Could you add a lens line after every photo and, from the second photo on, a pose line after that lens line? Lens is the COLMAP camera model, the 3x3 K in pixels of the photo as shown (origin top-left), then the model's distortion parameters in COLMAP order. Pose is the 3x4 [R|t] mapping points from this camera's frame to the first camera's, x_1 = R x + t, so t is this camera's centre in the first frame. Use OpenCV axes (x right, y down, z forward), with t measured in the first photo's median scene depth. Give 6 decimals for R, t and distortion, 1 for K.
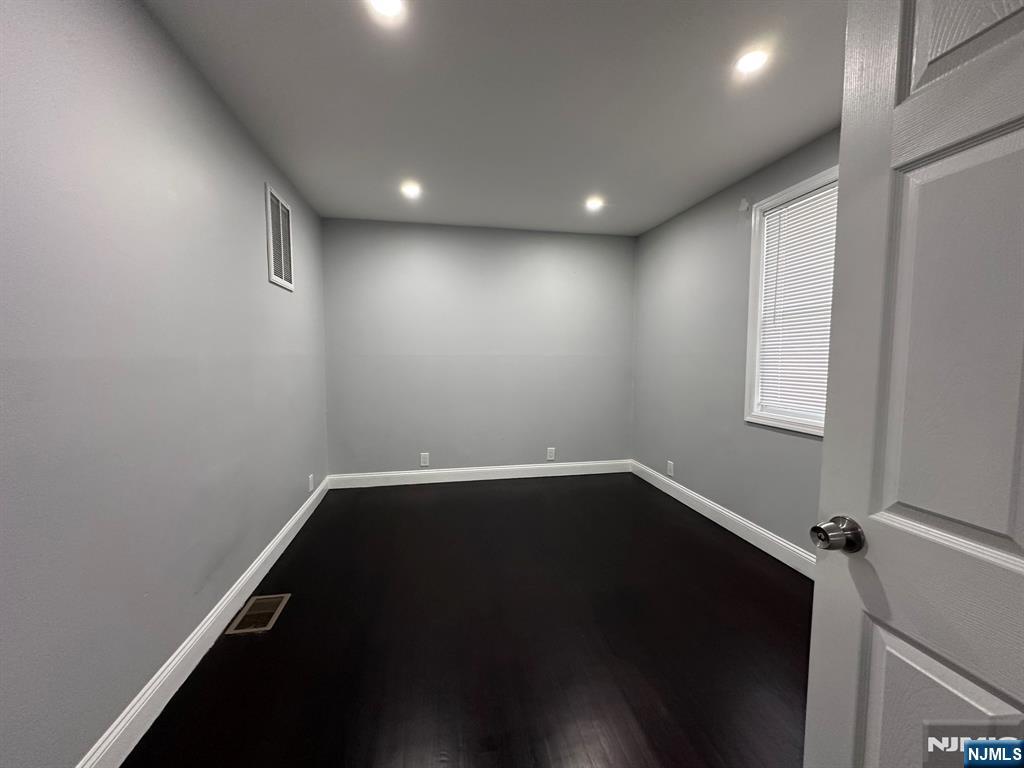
lens RADIAL K [[409.0, 0, 512.0], [0, 409.0, 384.0], [0, 0, 1]] dist [-0.001599, 0.000365]
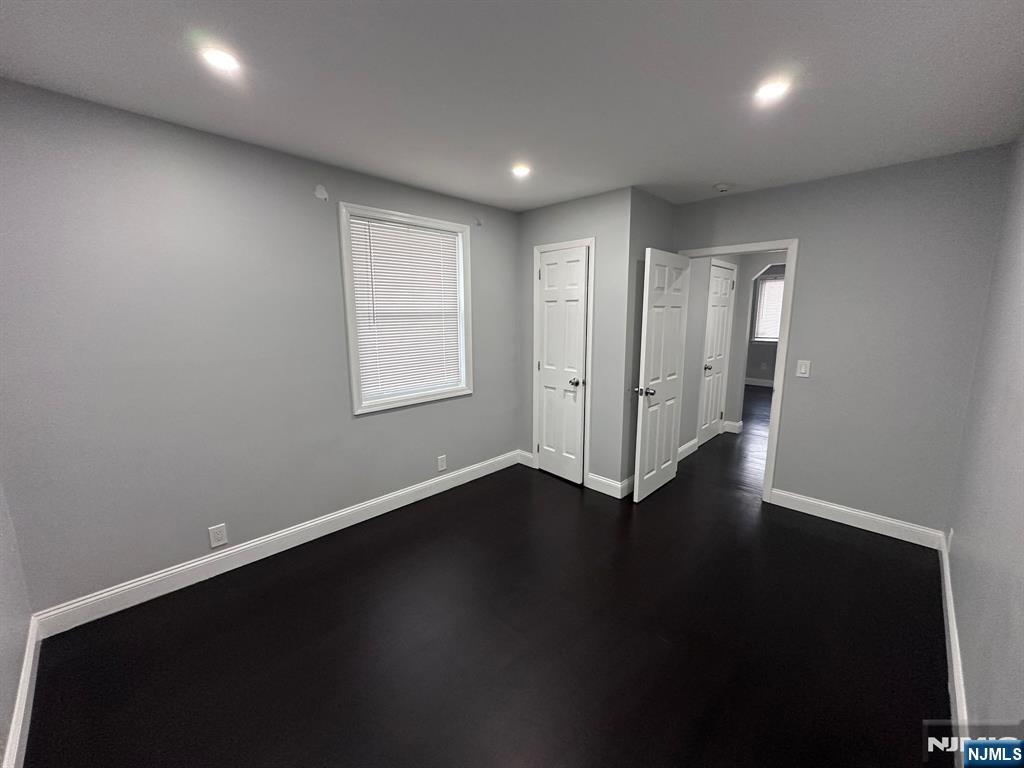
lens RADIAL K [[409.0, 0, 512.0], [0, 409.0, 384.0], [0, 0, 1]] dist [-0.001599, 0.000365]
pose [[-0.571142, -0.143059, 0.808289, -0.495759], [0.058357, 0.975128, 0.213824, -0.187159], [-0.818774, 0.169293, -0.548588, 1.232731]]
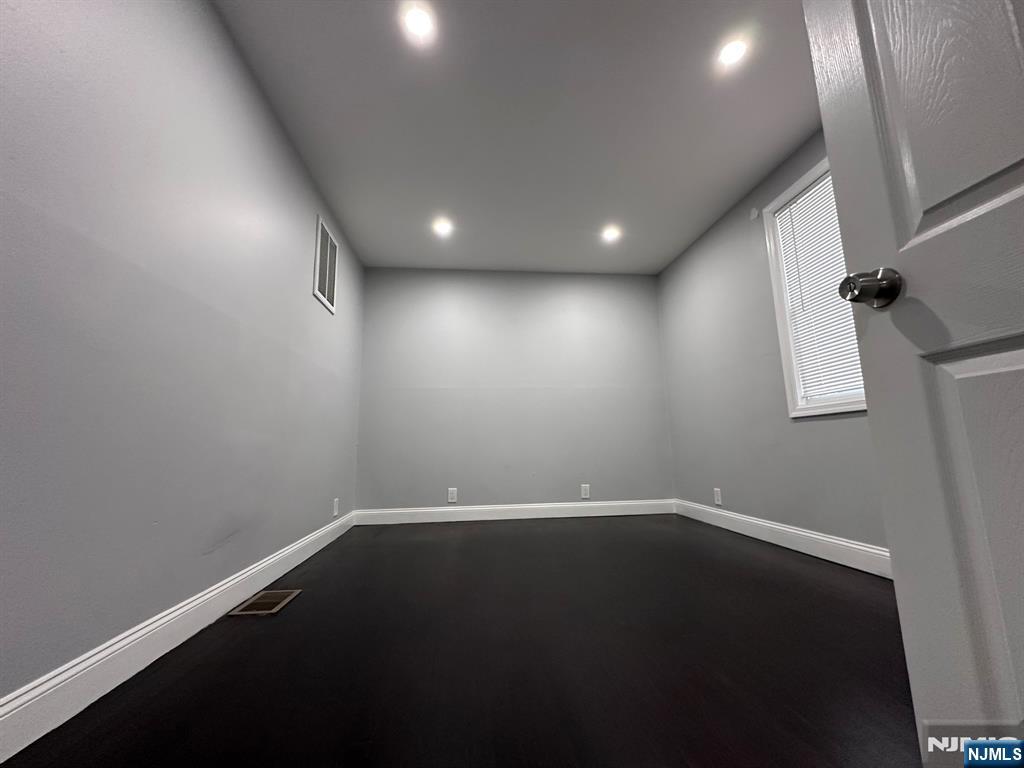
lens RADIAL K [[409.0, 0, 512.0], [0, 409.0, 384.0], [0, 0, 1]] dist [-0.001599, 0.000365]
pose [[0.995914, -0.035596, -0.083000, 0.021333], [0.015687, 0.973258, -0.229178, 0.217782], [0.088938, 0.226939, 0.969840, 0.029003]]
